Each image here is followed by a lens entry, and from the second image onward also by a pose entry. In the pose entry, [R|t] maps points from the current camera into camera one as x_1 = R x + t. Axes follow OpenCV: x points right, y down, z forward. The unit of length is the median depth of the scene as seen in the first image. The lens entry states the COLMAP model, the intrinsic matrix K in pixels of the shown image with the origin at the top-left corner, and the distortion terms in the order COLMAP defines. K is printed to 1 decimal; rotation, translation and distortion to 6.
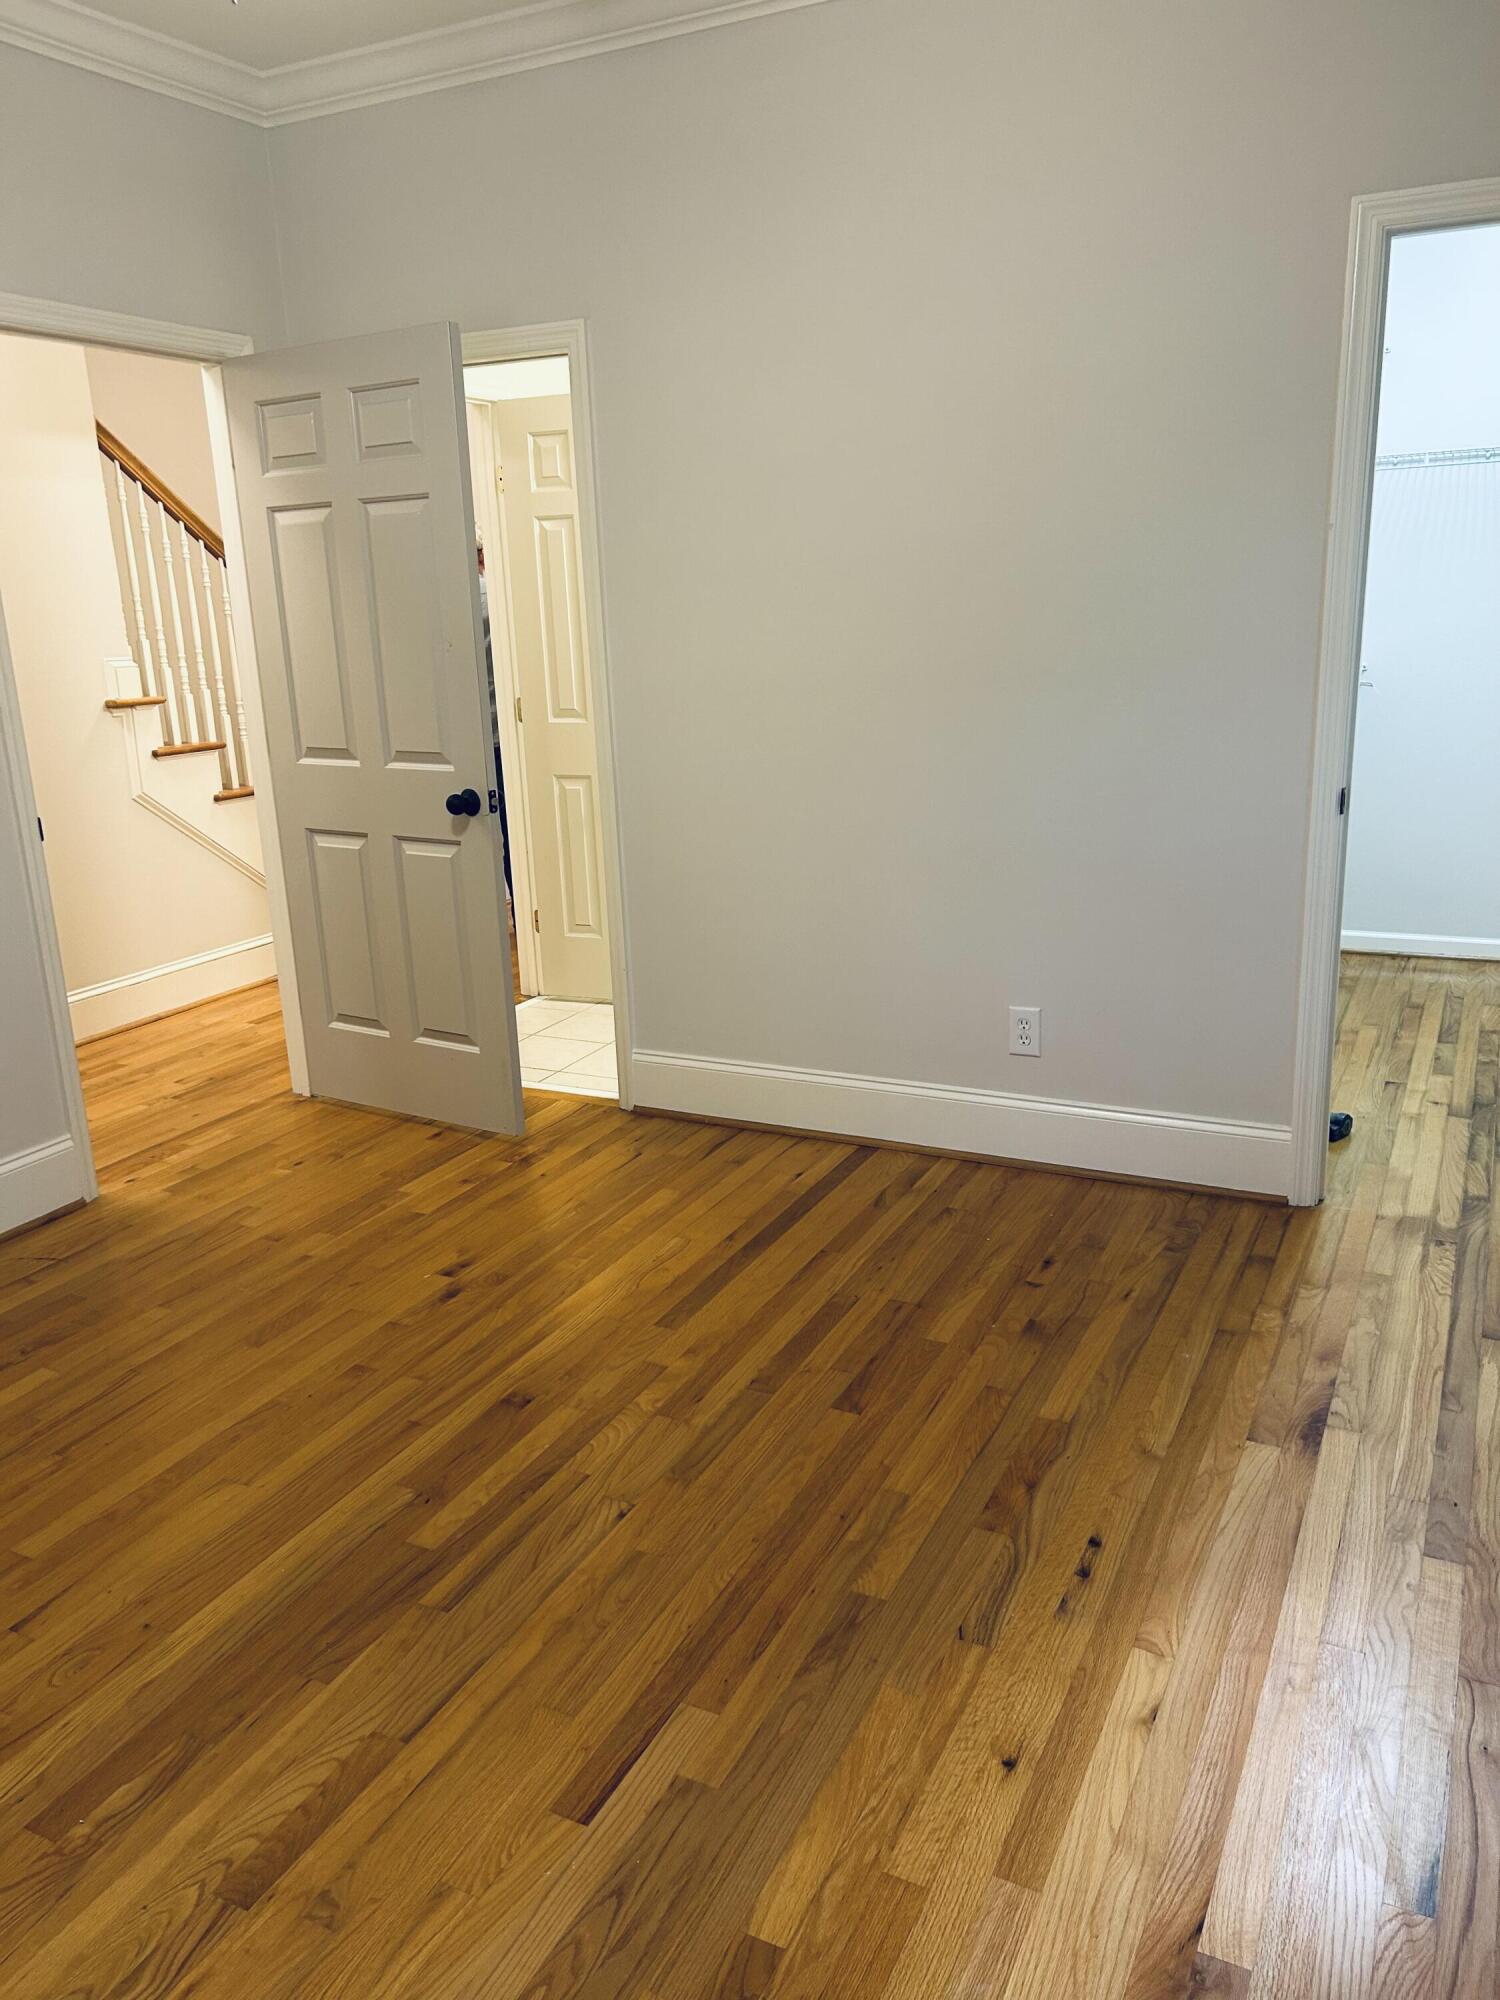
lens RADIAL K [[1511.5, 0, 750.0], [0, 1511.5, 1000.0], [0, 0, 1]] dist [0.075031, -0.090975]
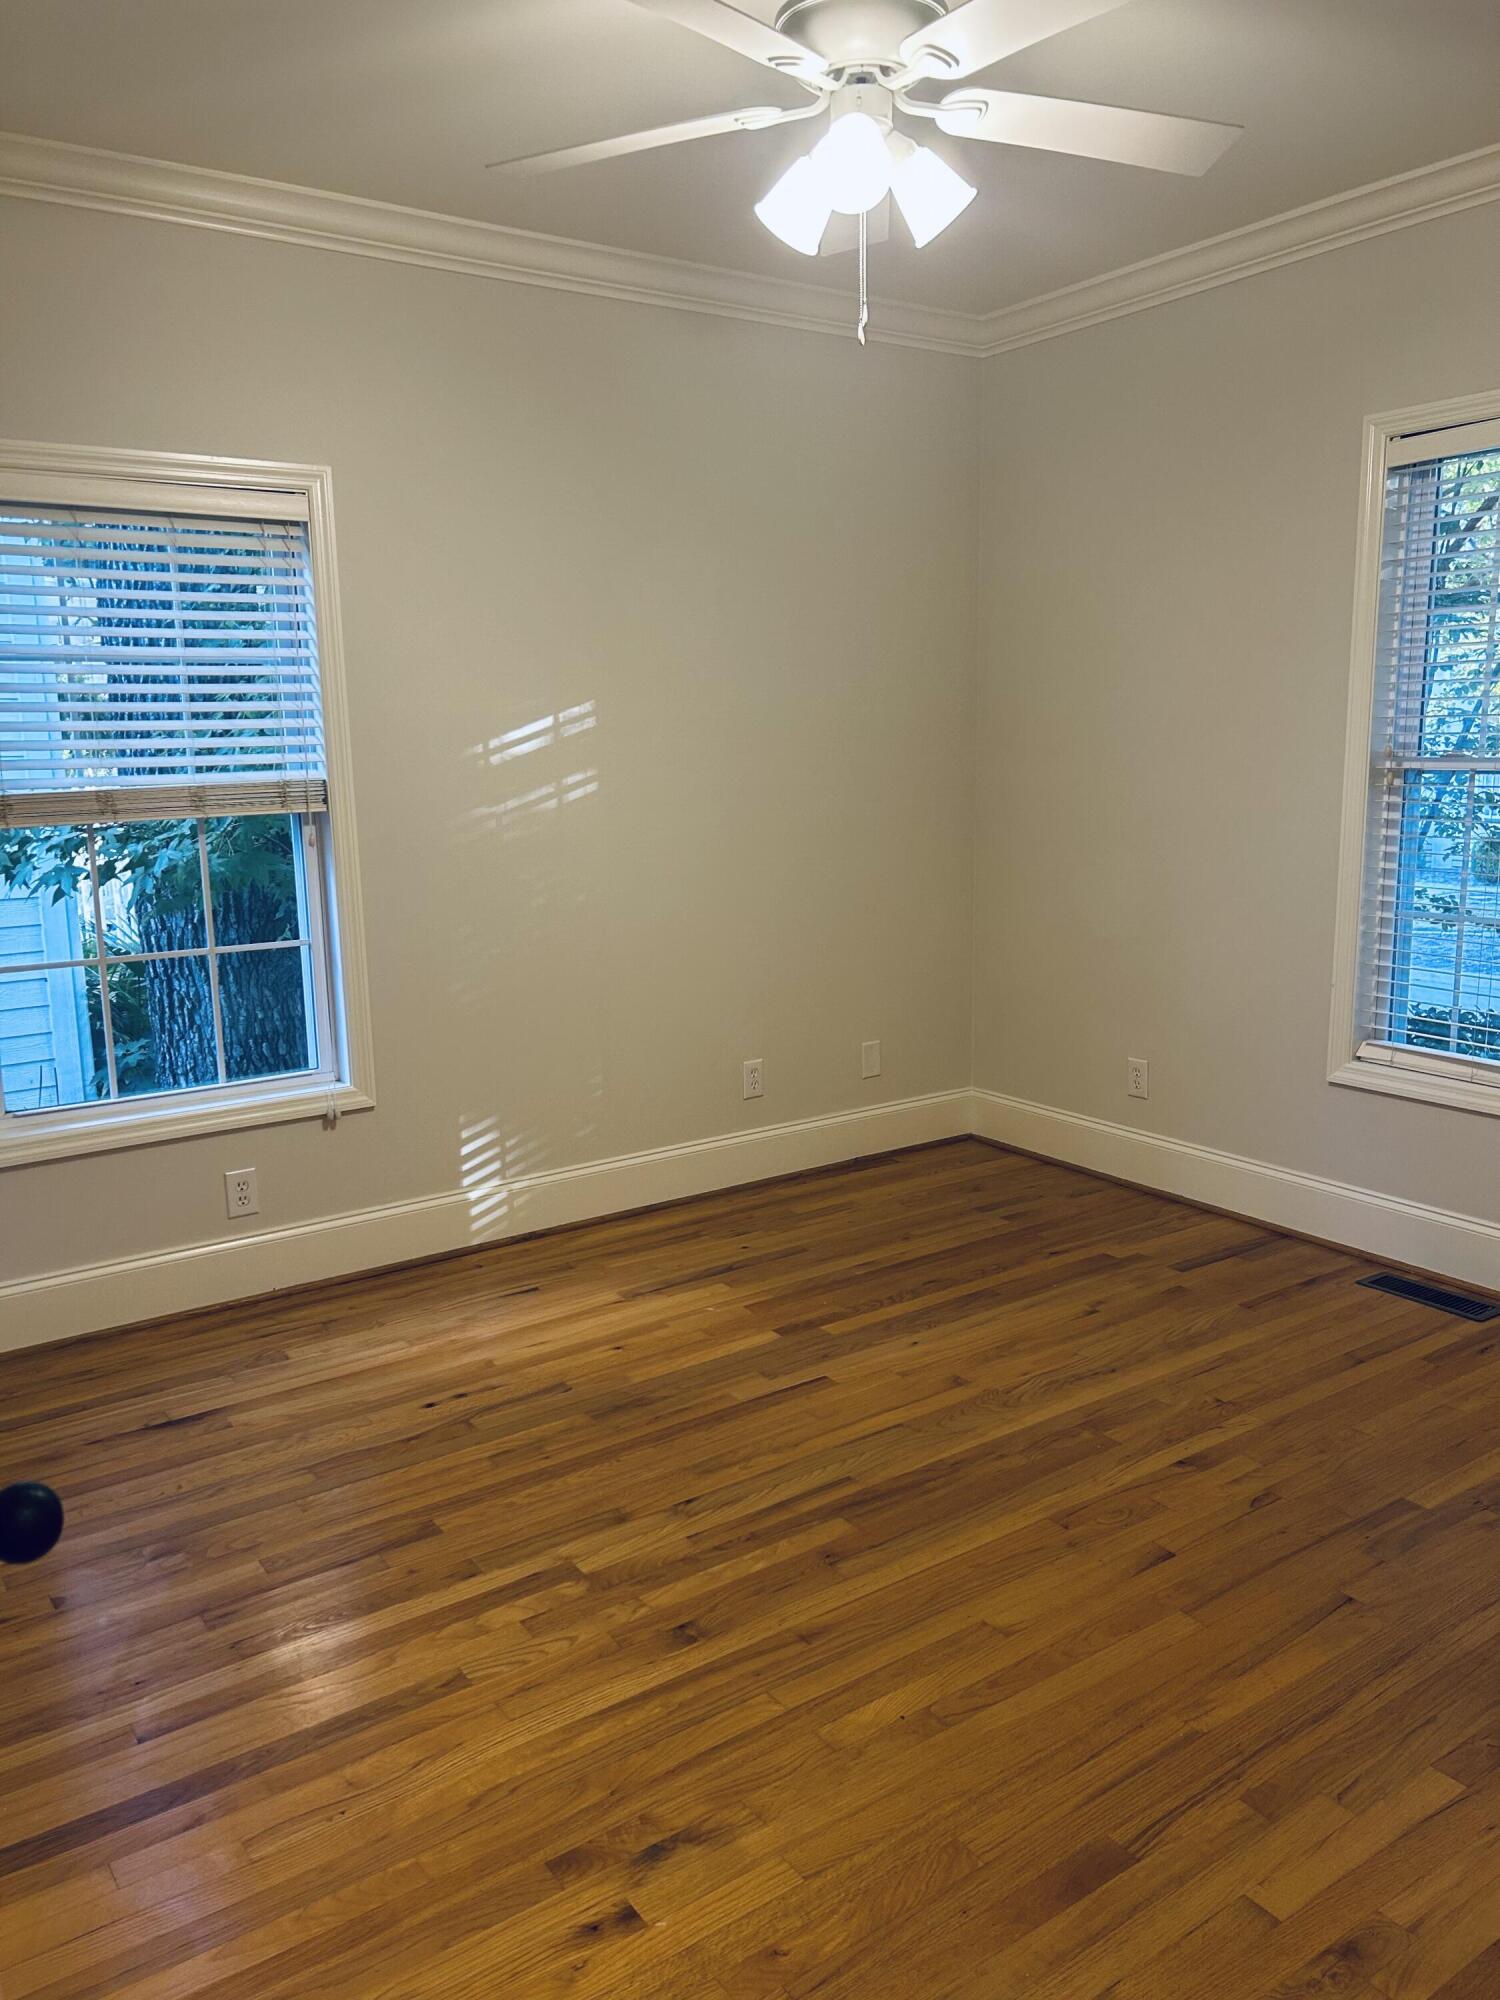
lens RADIAL K [[1511.5, 0, 750.0], [0, 1511.5, 1000.0], [0, 0, 1]] dist [0.075031, -0.090975]
pose [[-0.877253, -0.026429, 0.479299, -0.682333], [0.181568, 0.906032, 0.382281, -0.462759], [-0.444364, 0.422383, -0.790021, 1.738899]]
